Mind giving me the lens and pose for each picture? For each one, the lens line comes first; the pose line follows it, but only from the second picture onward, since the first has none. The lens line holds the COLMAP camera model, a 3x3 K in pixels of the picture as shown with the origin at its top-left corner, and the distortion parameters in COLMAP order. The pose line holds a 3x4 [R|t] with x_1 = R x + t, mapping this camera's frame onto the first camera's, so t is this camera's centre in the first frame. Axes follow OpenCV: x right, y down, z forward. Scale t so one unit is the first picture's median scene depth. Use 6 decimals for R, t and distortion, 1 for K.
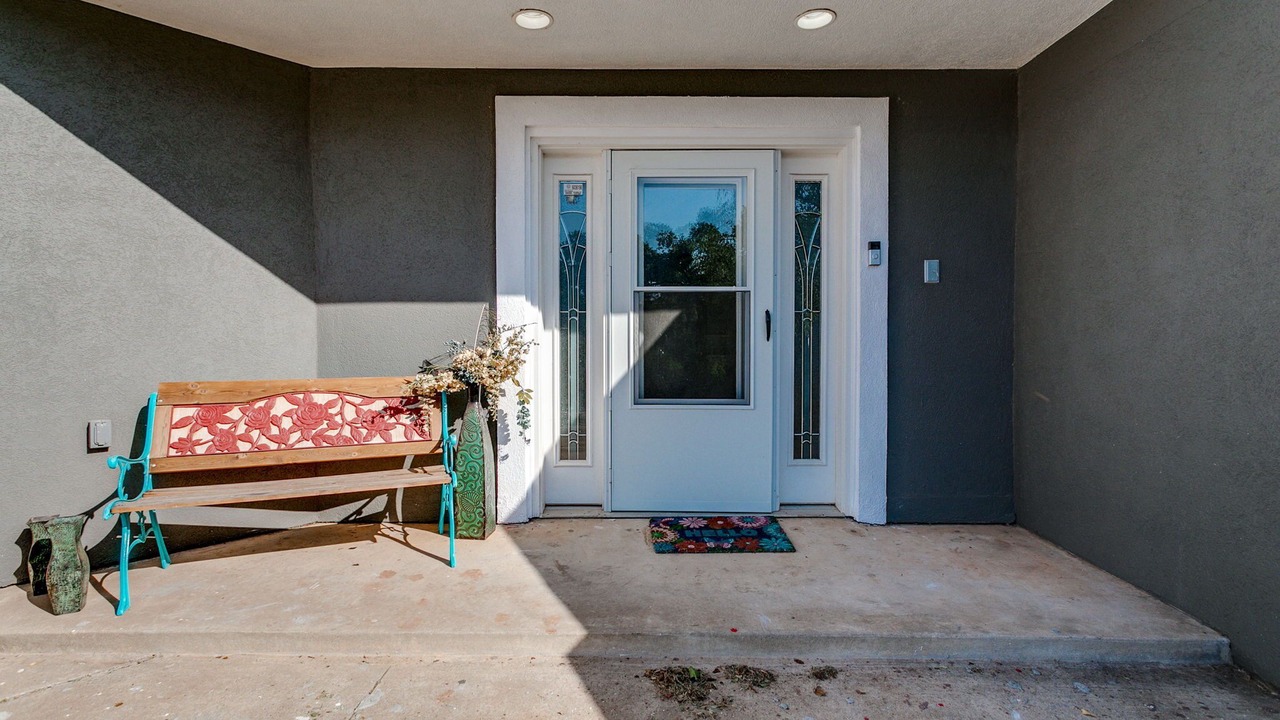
lens RADIAL K [[643.4, 0, 646.2], [0, 643.4, 351.9], [0, 0, 1]] dist [-0.004460, 0.000542]
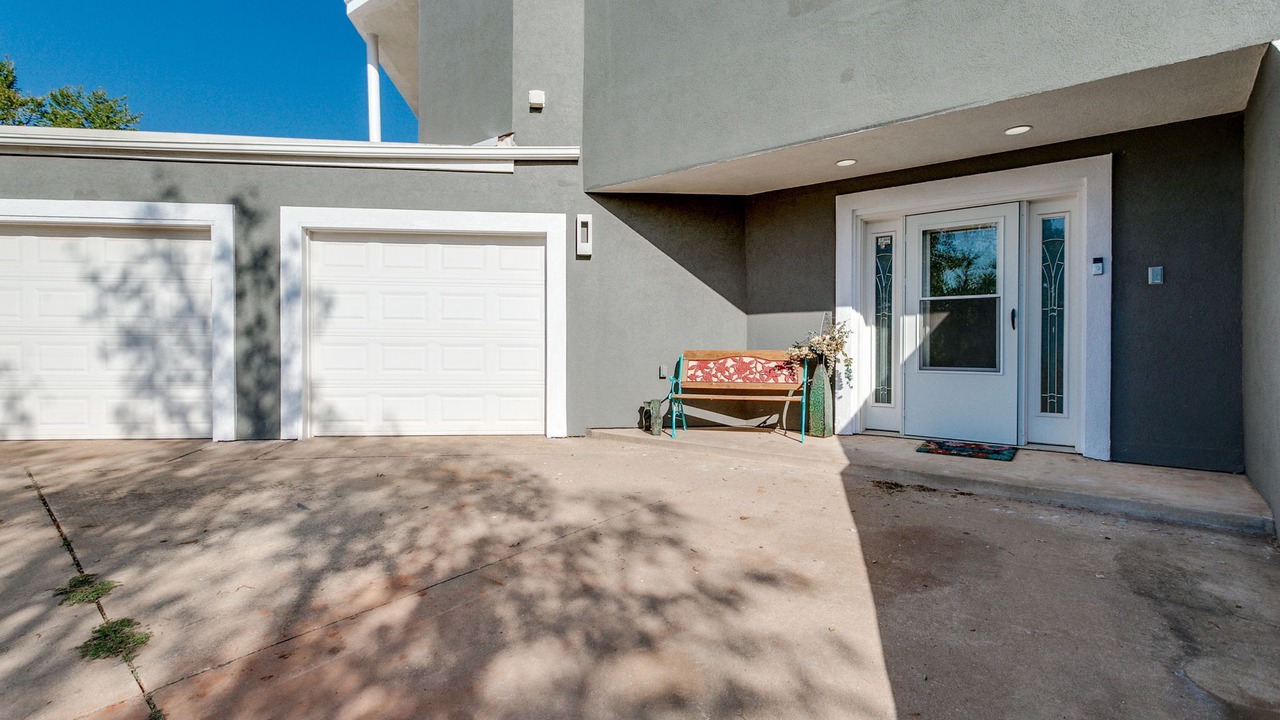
lens RADIAL K [[643.4, 0, 646.2], [0, 643.4, 351.9], [0, 0, 1]] dist [-0.004460, 0.000542]
pose [[0.784533, 0.004293, -0.620073, 0.473425], [-0.013681, 0.999852, -0.010388, 0.065936], [0.619937, 0.016633, 0.784476, -0.745979]]
